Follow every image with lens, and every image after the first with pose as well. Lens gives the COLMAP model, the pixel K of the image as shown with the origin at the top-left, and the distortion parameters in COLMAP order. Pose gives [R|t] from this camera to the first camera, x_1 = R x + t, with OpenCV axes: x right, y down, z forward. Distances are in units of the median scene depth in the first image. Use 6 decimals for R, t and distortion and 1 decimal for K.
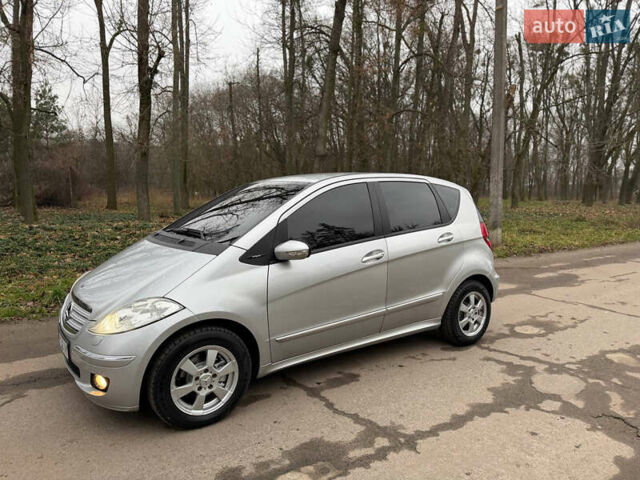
lens RADIAL K [[457.0, 0, 320.0], [0, 457.0, 240.0], [0, 0, 1]] dist [0.004858, -0.000153]
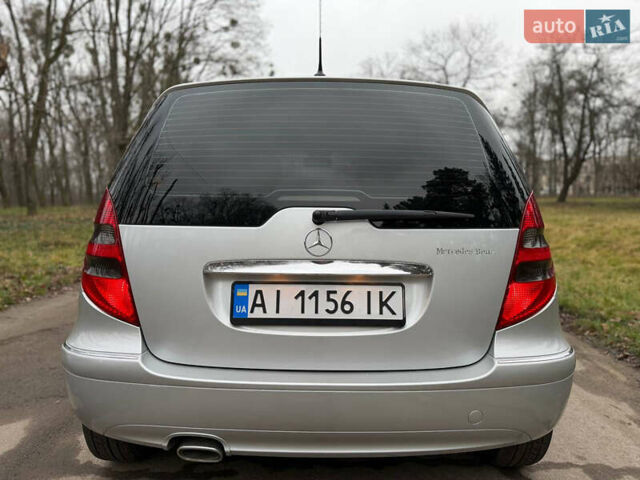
lens RADIAL K [[457.4, 0, 318.2], [0, 457.4, 240.4], [0, 0, 1]] dist [0.001347, 0.000118]
pose [[0.580114, -0.105185, 0.807715, 0.053716], [0.120620, 0.991787, 0.042525, -0.002942], [-0.805555, 0.072758, 0.588037, 0.112889]]
